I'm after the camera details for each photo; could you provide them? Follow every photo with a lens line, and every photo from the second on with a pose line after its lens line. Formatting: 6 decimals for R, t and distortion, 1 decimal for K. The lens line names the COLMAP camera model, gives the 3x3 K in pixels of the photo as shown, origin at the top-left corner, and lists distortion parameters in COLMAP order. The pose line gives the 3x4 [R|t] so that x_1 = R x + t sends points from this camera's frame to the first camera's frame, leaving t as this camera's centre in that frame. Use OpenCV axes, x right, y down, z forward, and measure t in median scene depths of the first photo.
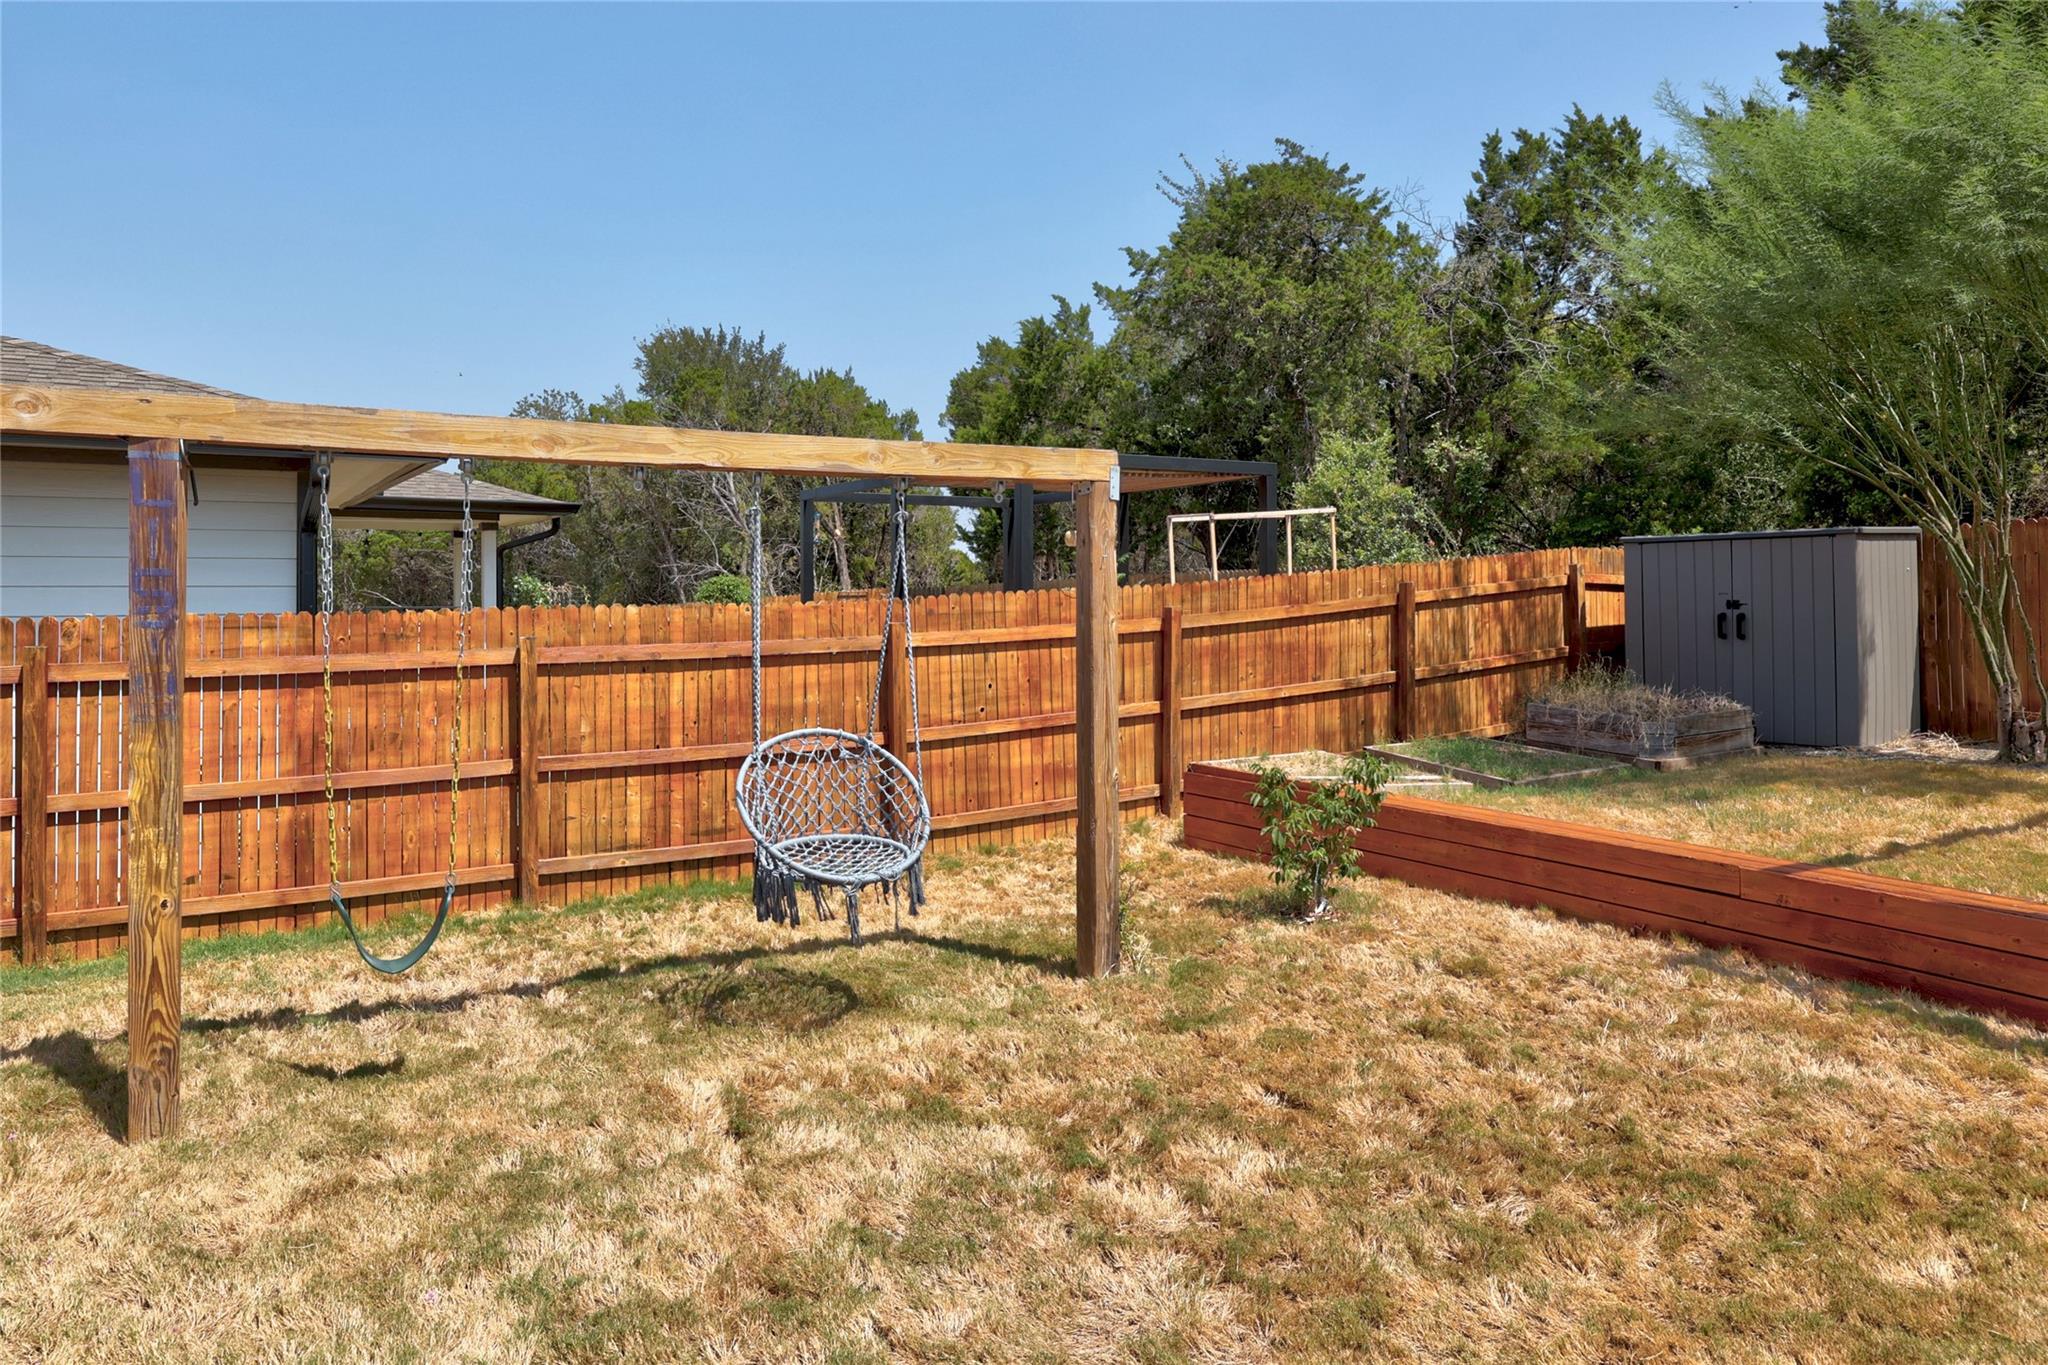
lens RADIAL K [[1273.8, 0, 1020.0], [0, 1273.8, 598.2], [0, 0, 1]] dist [0.002754, 0.001067]
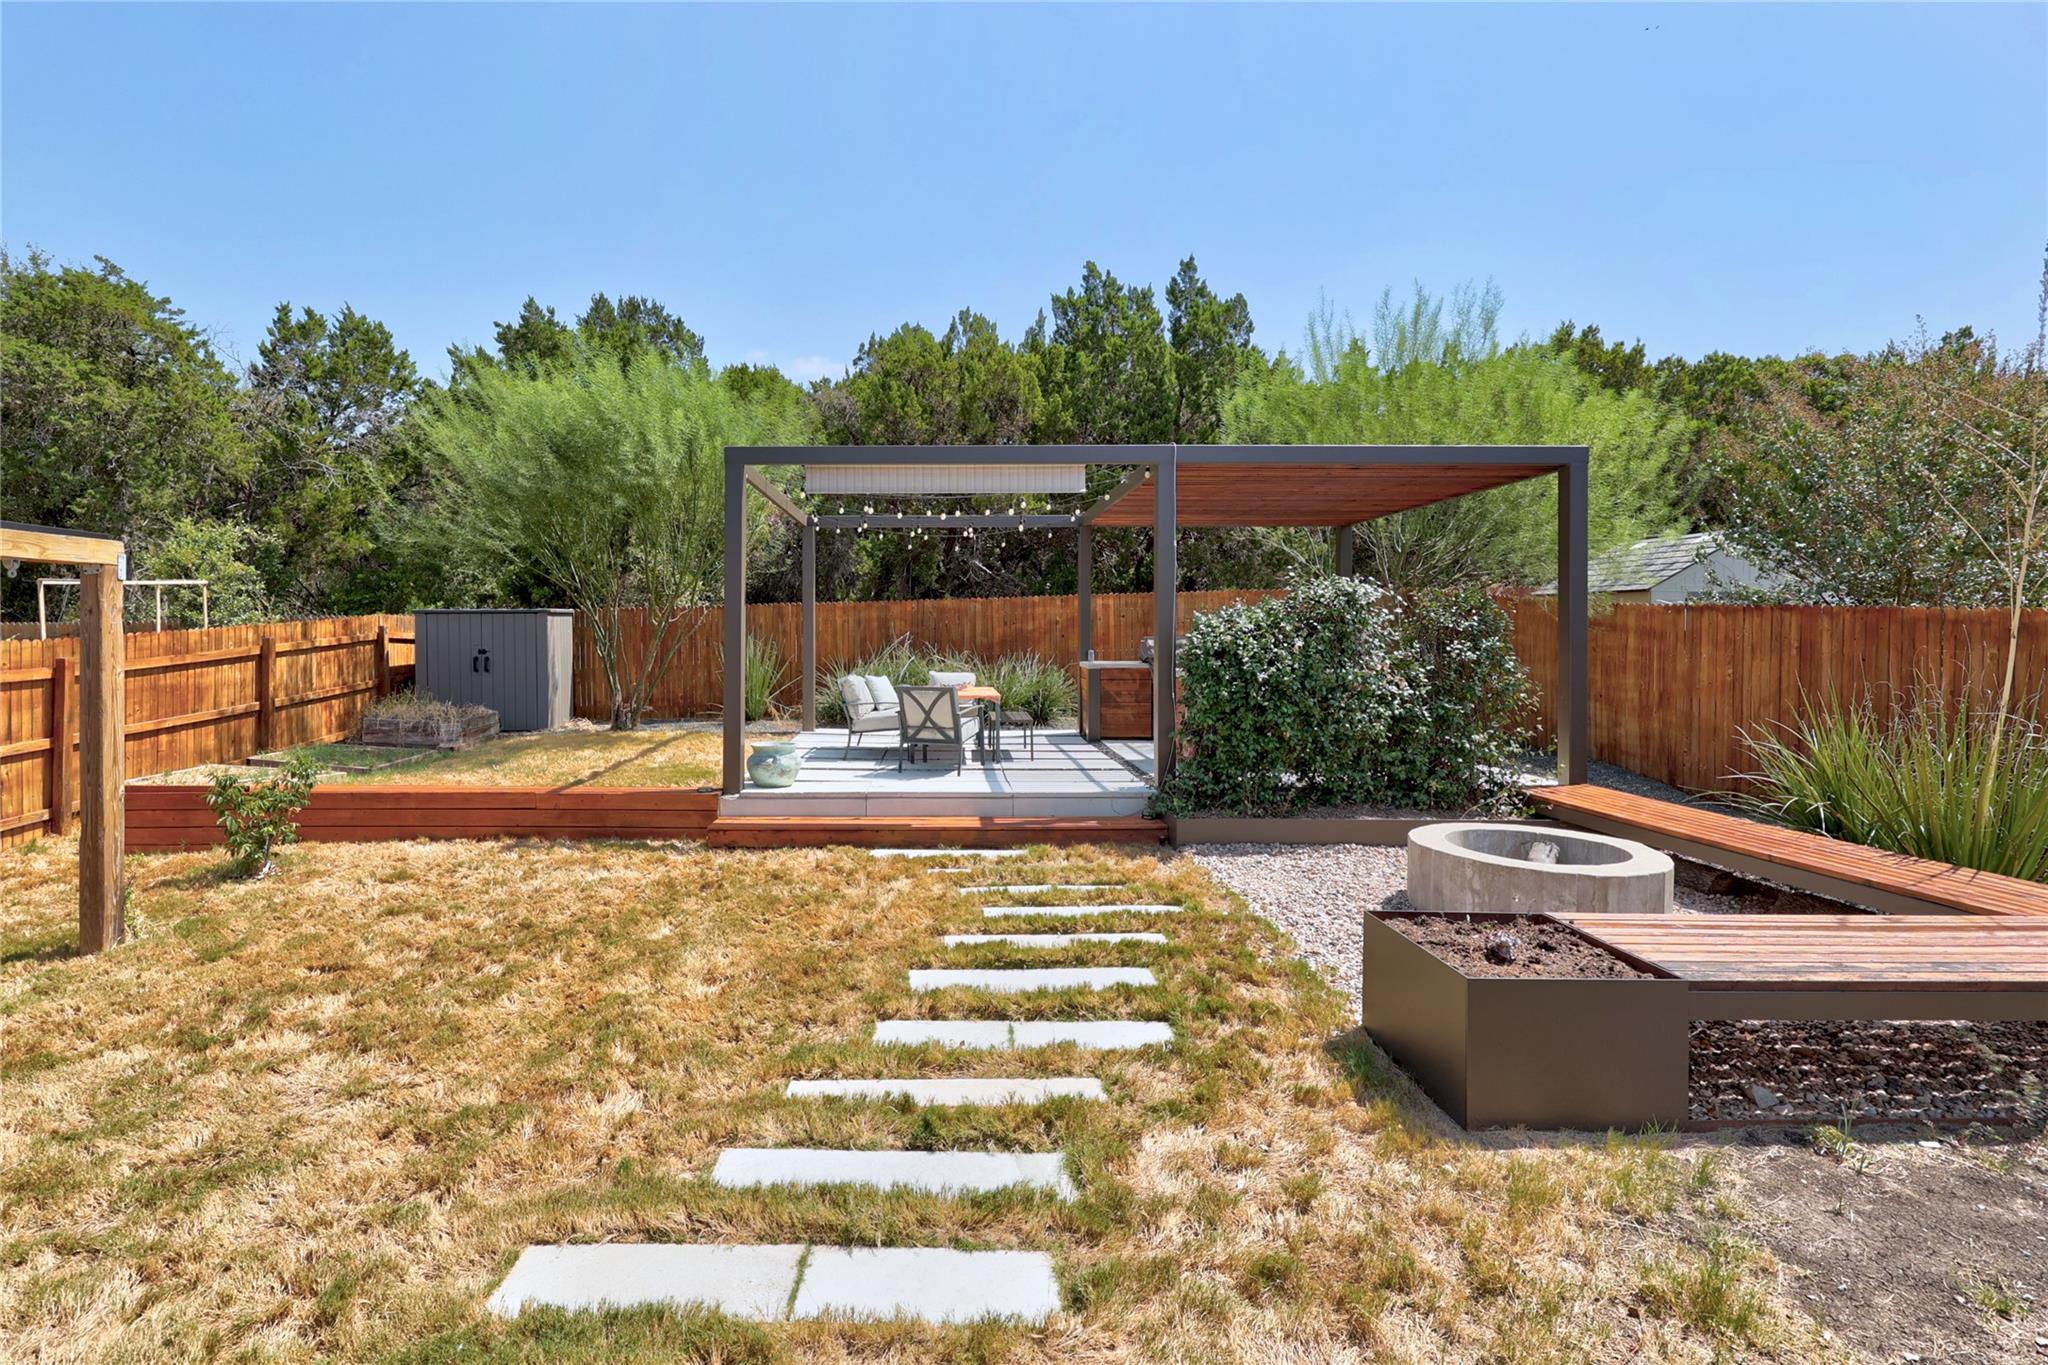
lens RADIAL K [[810.3, 0, 1014.5], [0, 810.3, 673.3], [0, 0, 1]] dist [-0.001111, -0.000063]
pose [[0.393705, -0.027119, 0.918837, -0.197726], [-0.008537, 0.999414, 0.033155, -0.010185], [-0.919197, -0.020897, 0.393243, -0.097373]]
